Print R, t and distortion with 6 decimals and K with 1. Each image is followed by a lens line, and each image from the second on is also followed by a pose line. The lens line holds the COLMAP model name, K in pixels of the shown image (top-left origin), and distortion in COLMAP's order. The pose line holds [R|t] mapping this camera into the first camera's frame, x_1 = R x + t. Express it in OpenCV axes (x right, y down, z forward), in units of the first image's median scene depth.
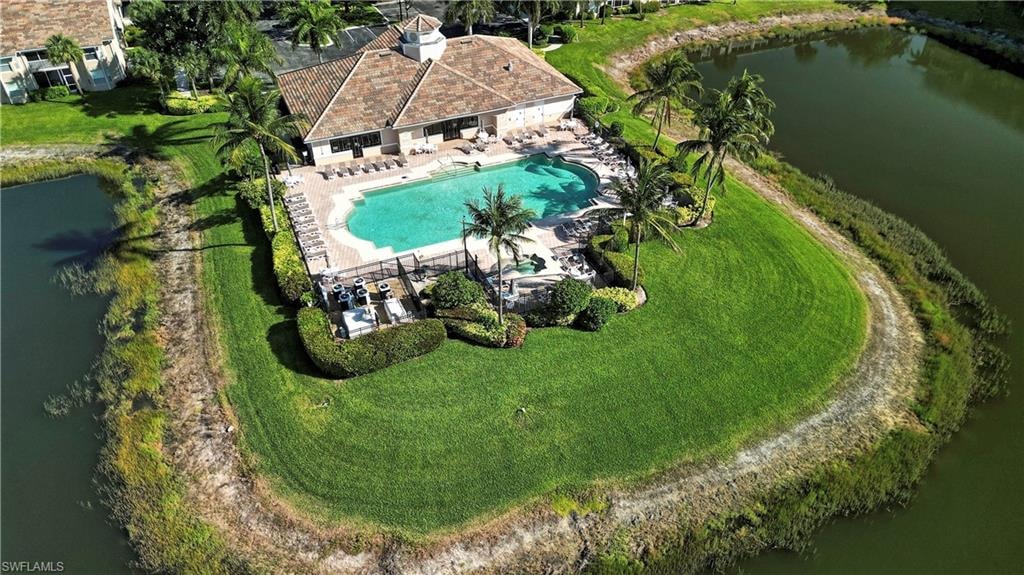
lens RADIAL K [[695.7, 0, 510.5], [0, 695.7, 288.9], [0, 0, 1]] dist [0.010136, -0.005952]
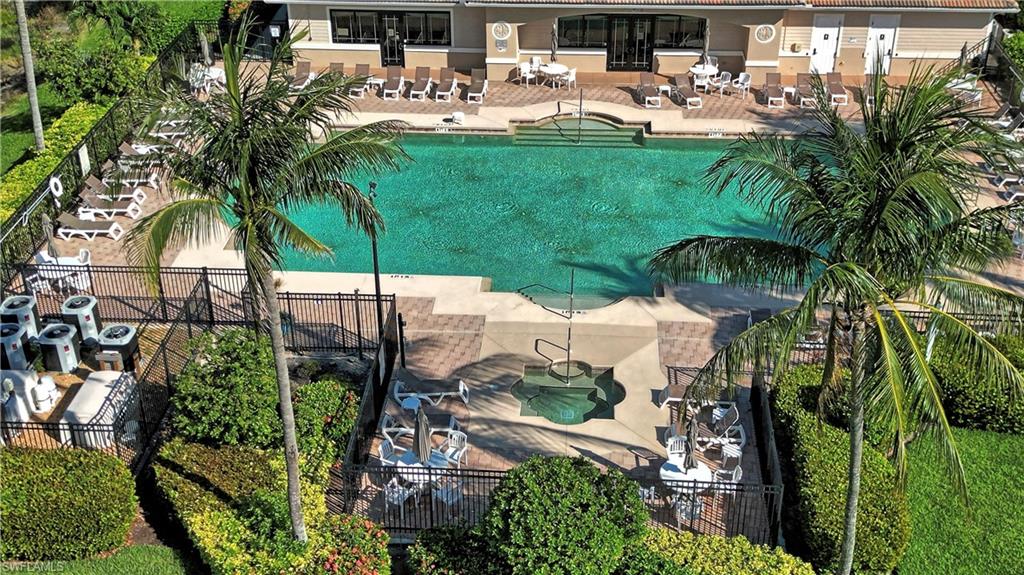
lens RADIAL K [[1200.8, 0, 514.6], [0, 1200.8, 288.7], [0, 0, 1]] dist [0.110543, 0.000000]
pose [[0.892566, 0.229026, -0.388424, 0.161048], [-0.277620, 0.957903, -0.073140, -0.026085], [0.355321, 0.173117, 0.918574, 0.374588]]
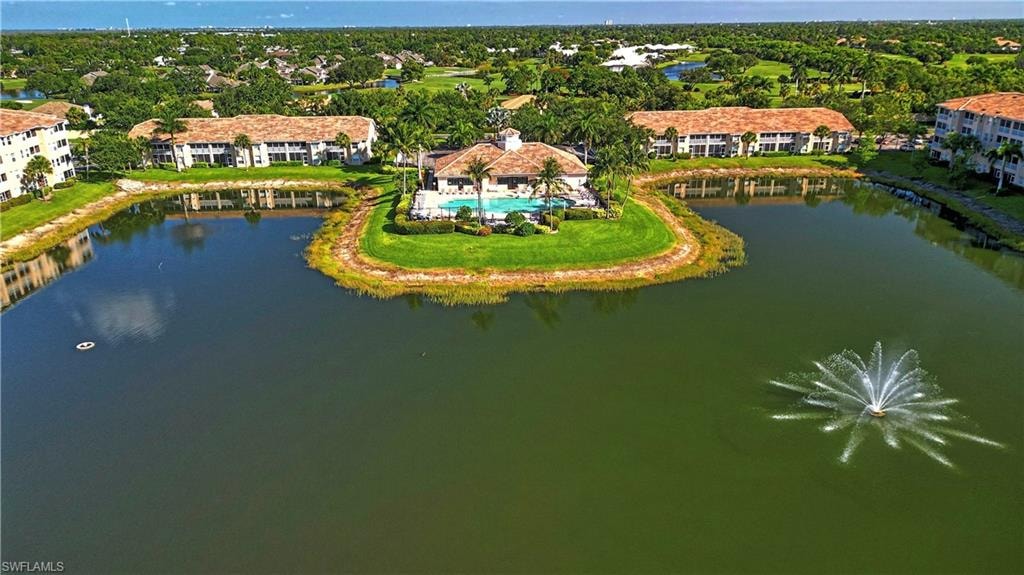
lens RADIAL K [[695.7, 0, 513.6], [0, 695.7, 285.8], [0, 0, 1]] dist [0.010136, -0.005952]
pose [[0.943984, 0.114423, -0.309518, 0.533870], [-0.204031, 0.939567, -0.274926, 0.547948], [0.259355, 0.322677, 0.910283, -0.607873]]
